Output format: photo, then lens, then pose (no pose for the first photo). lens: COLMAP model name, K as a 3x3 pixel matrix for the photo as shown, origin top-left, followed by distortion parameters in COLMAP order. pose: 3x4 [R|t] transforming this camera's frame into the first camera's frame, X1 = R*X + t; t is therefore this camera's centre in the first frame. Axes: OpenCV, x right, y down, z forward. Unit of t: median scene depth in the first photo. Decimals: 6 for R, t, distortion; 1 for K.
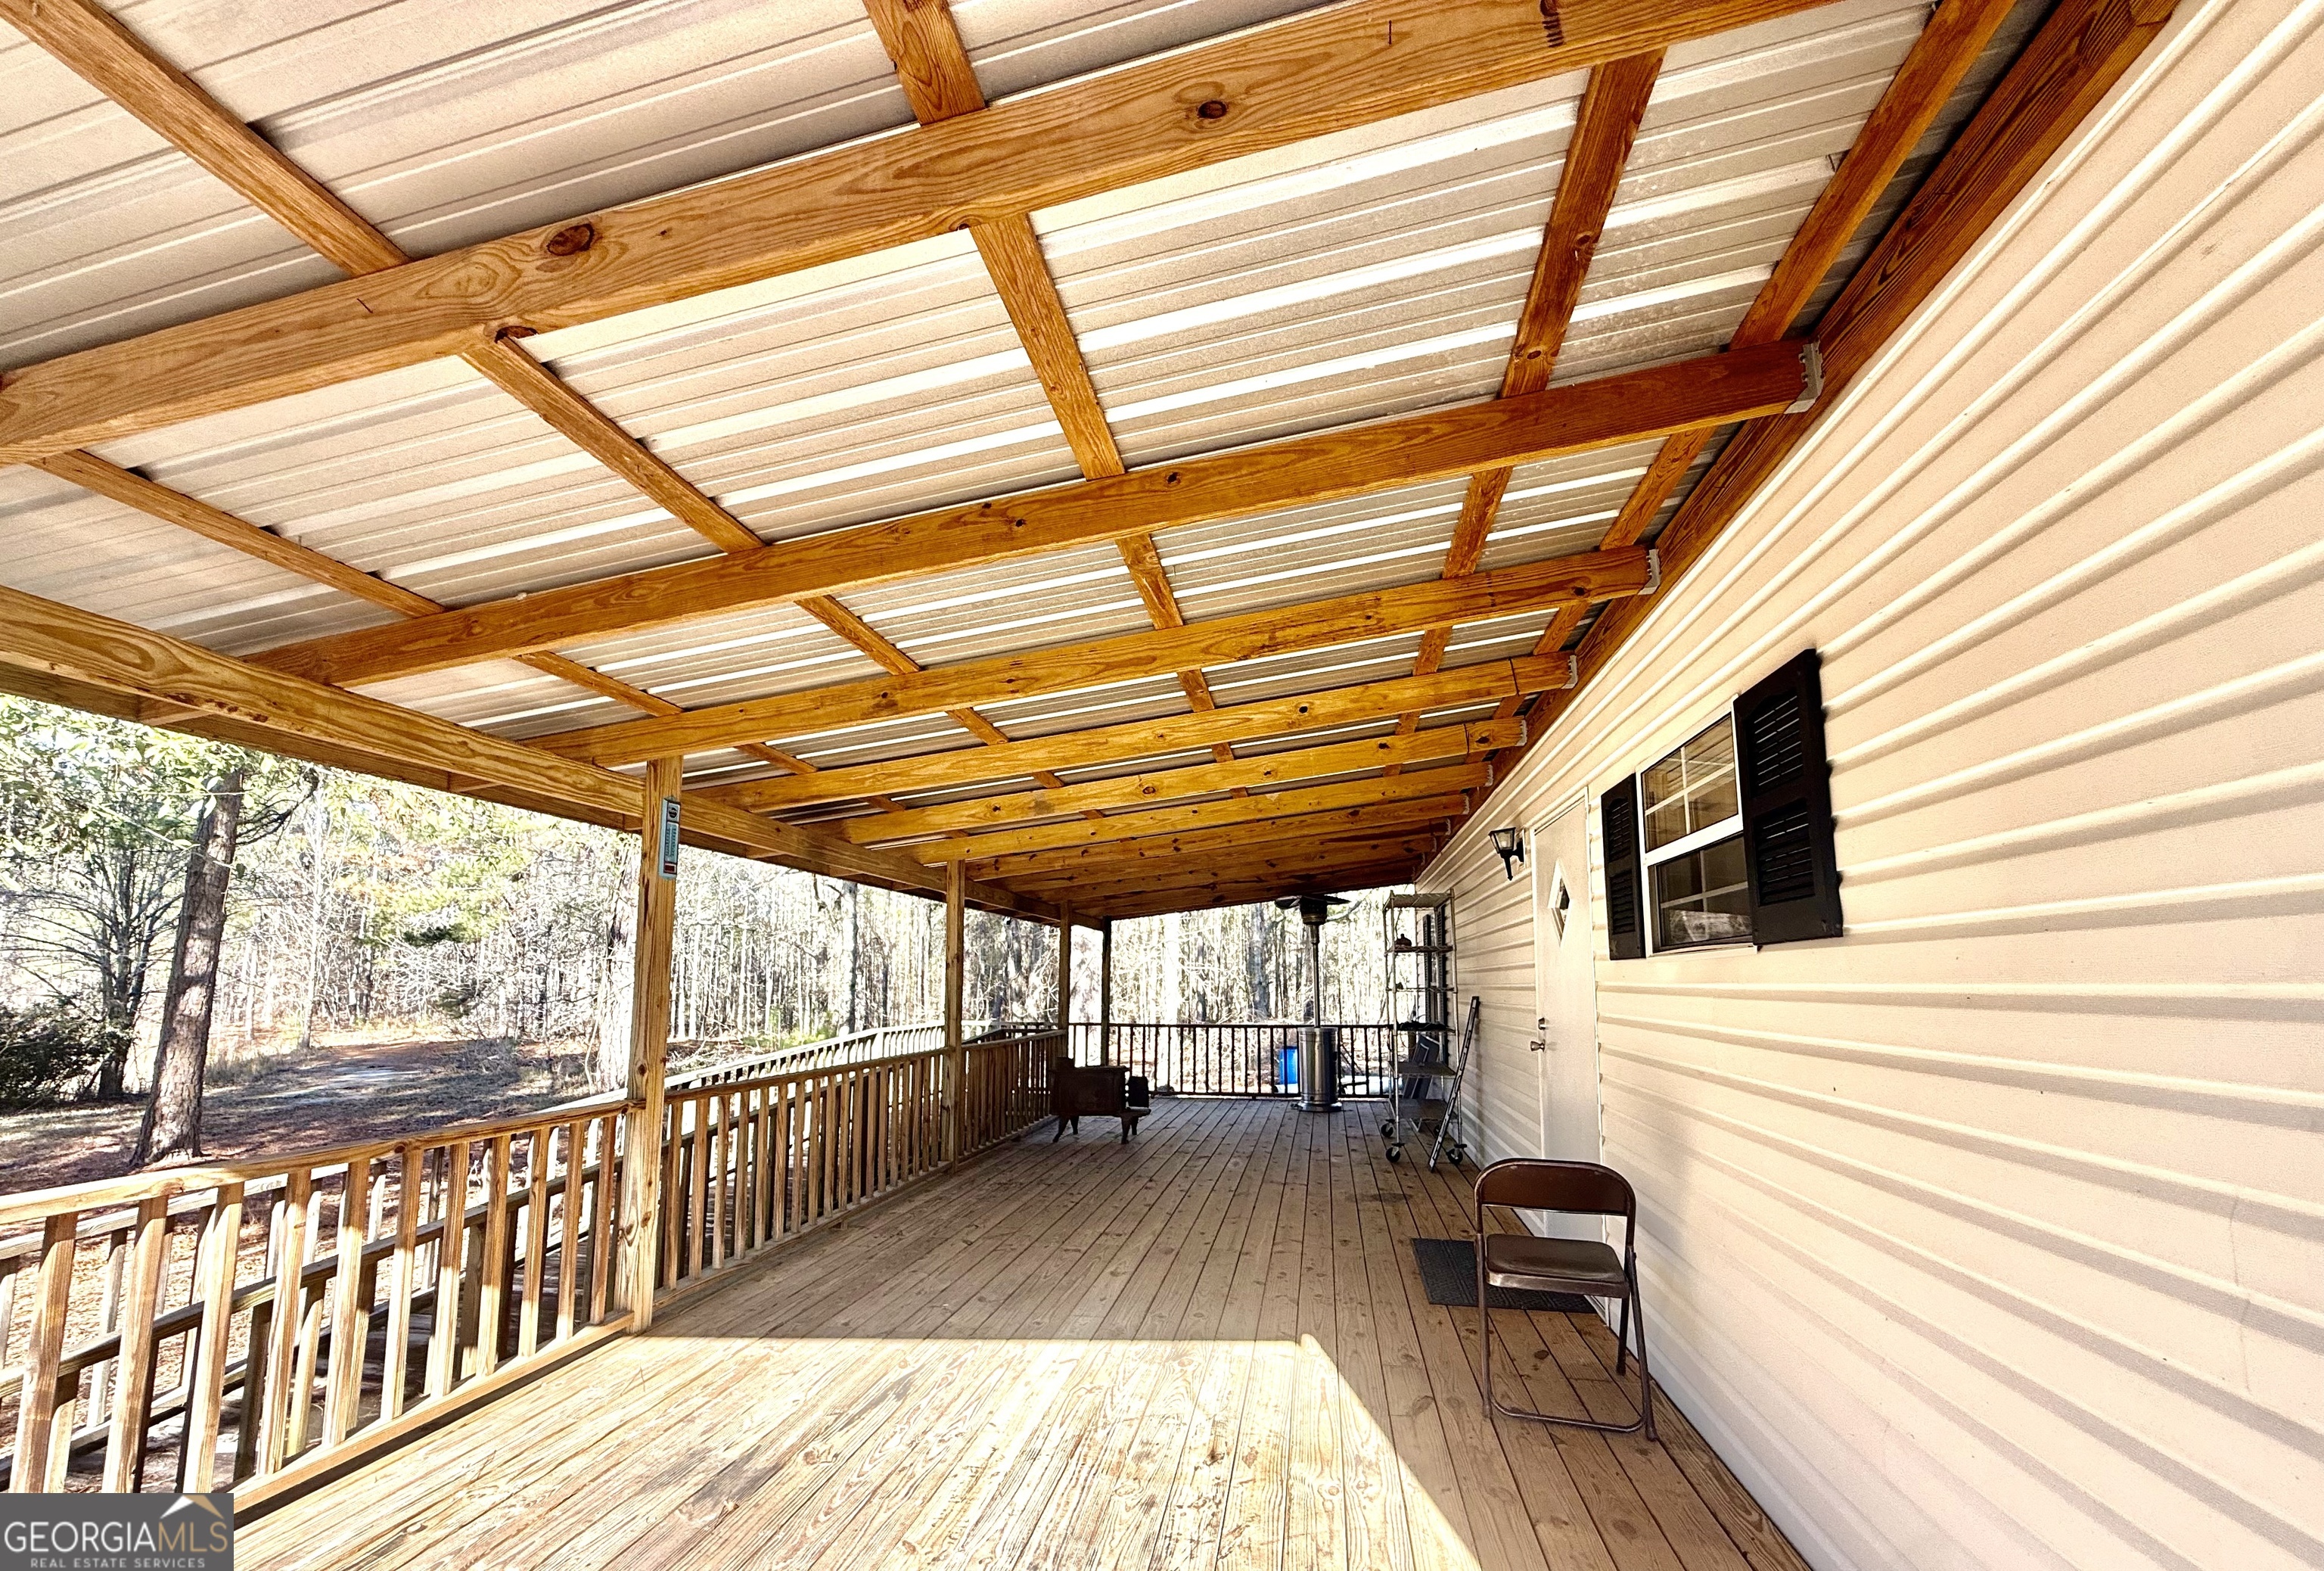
lens RADIAL K [[957.8, 0, 1196.7], [0, 957.8, 873.5], [0, 0, 1]] dist [0.000452, 0.000041]
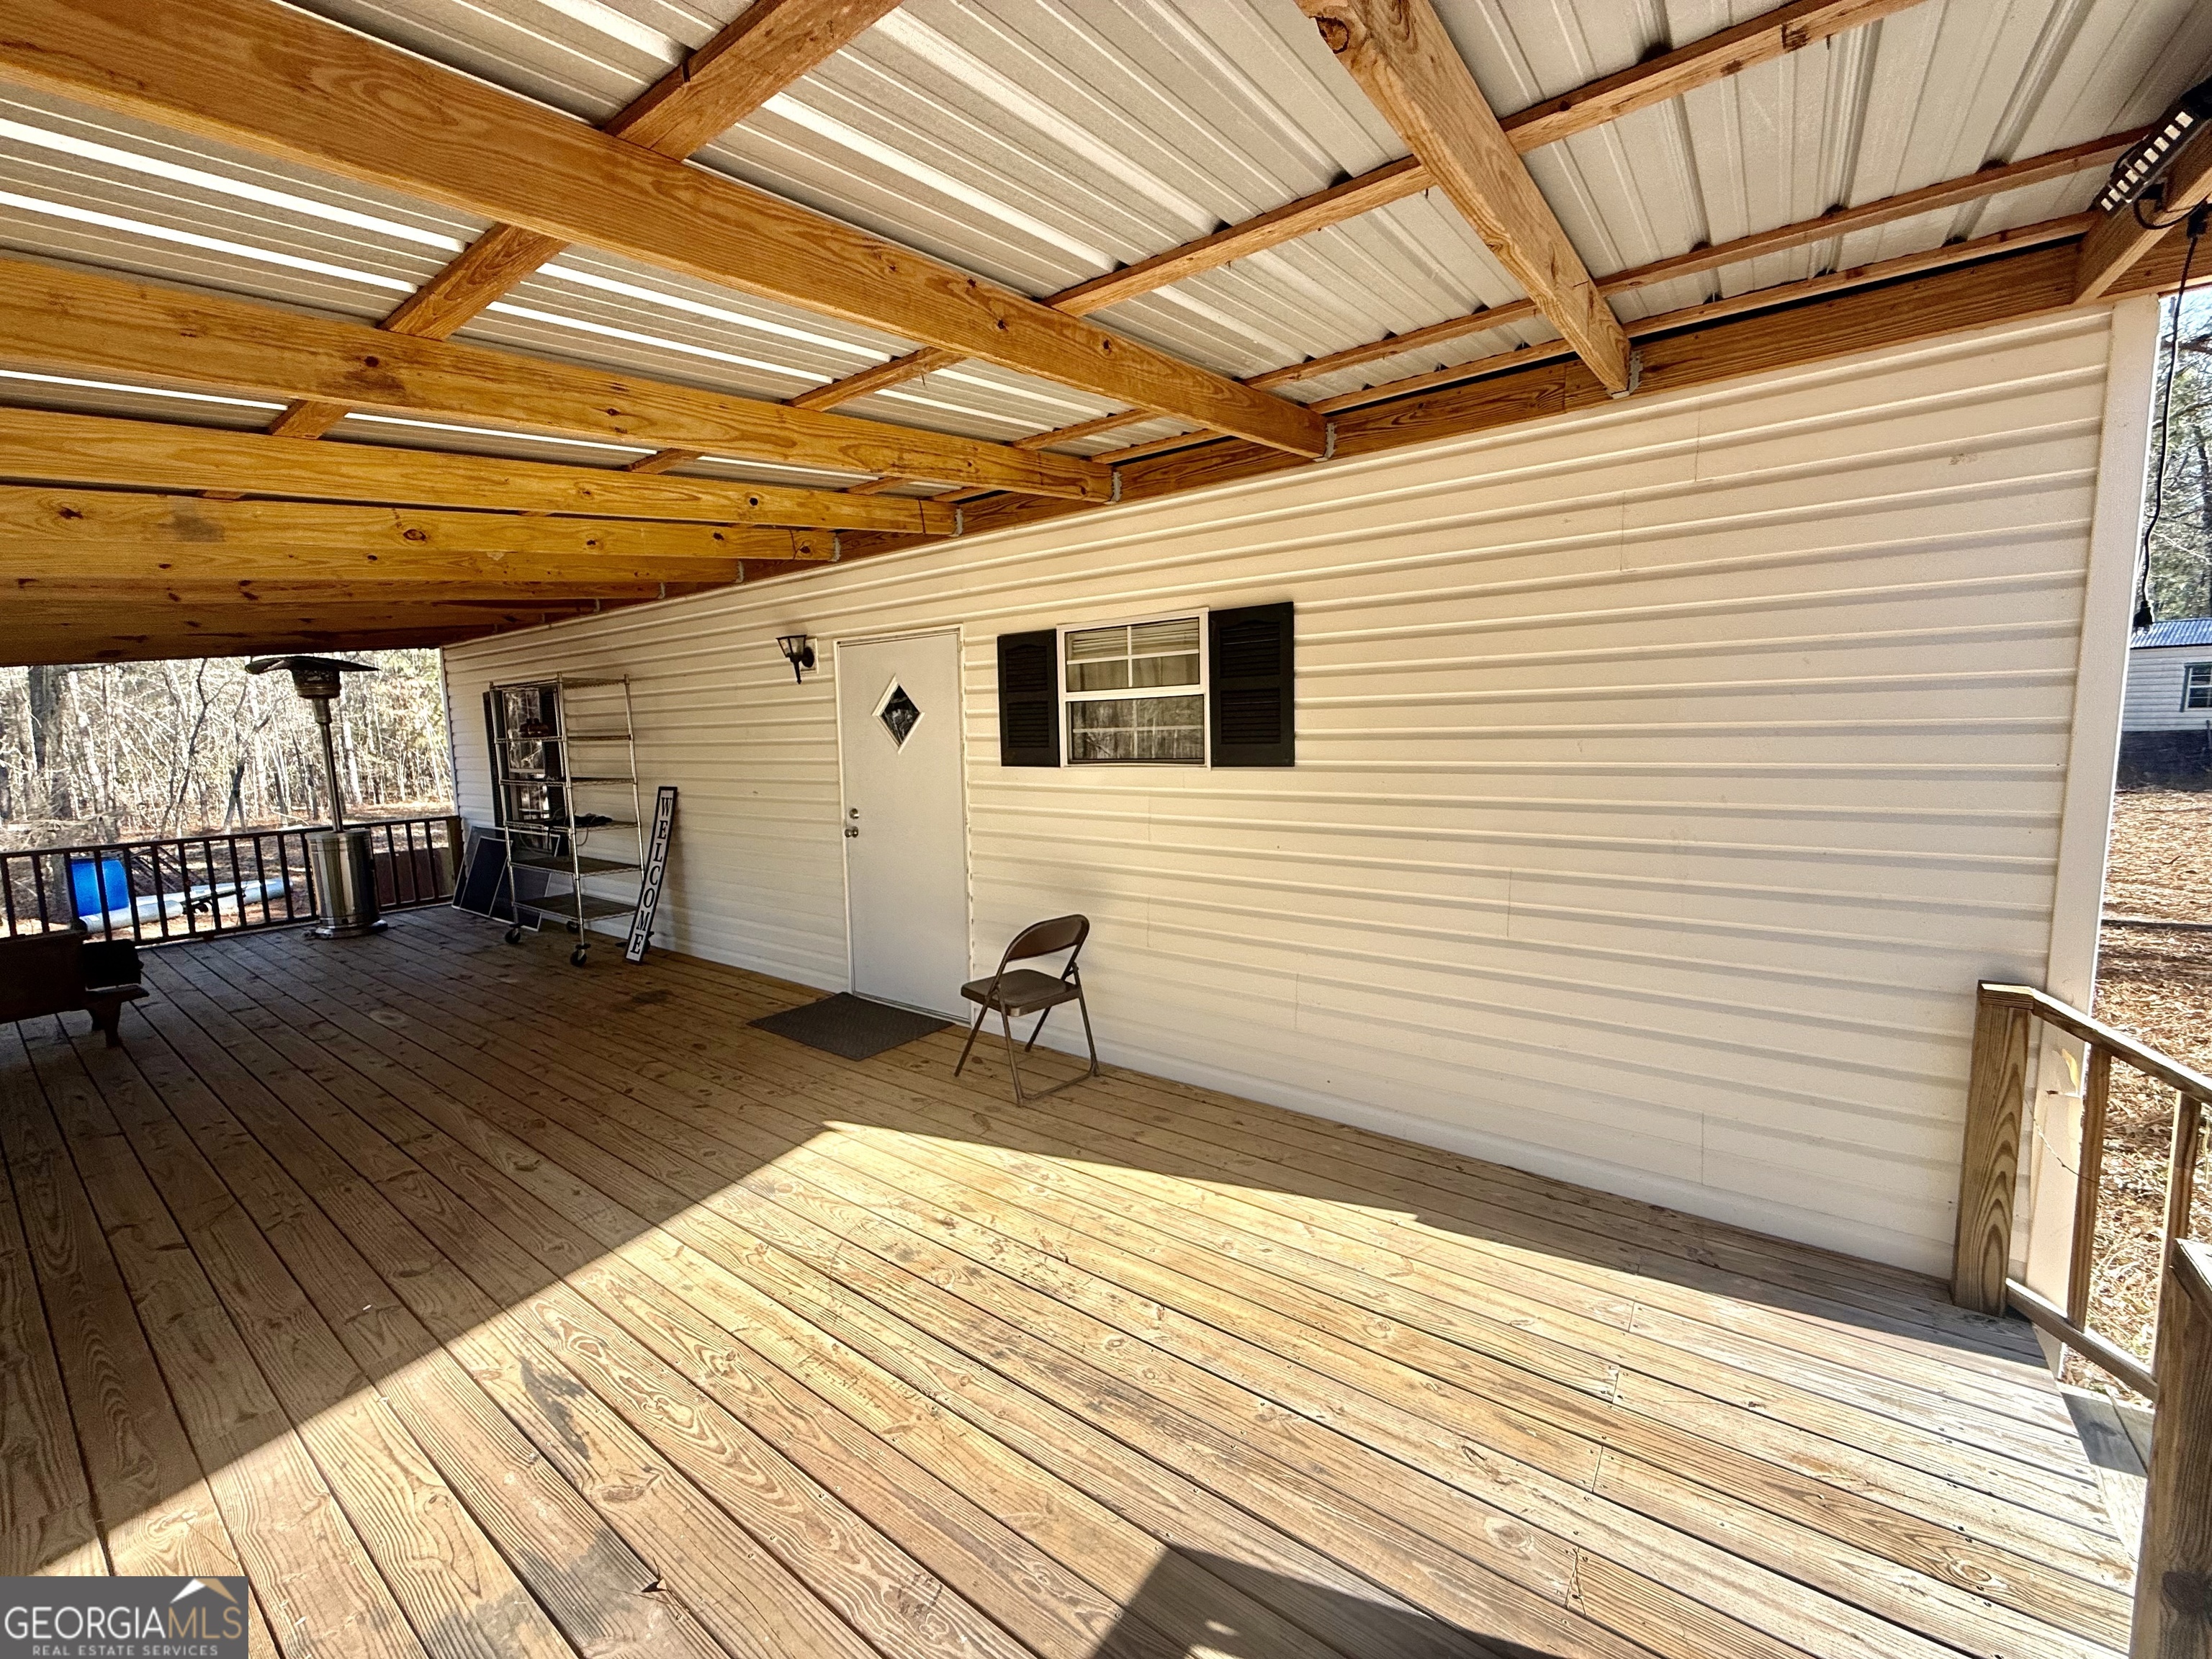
lens RADIAL K [[892.8, 0, 1112.5], [0, 892.8, 831.0], [0, 0, 1]] dist [-0.004539, -0.000013]
pose [[0.426648, -0.112478, 0.897397, -0.633640], [-0.090833, 0.981891, 0.166253, -0.041565], [-0.899845, -0.152444, 0.408705, 0.353127]]
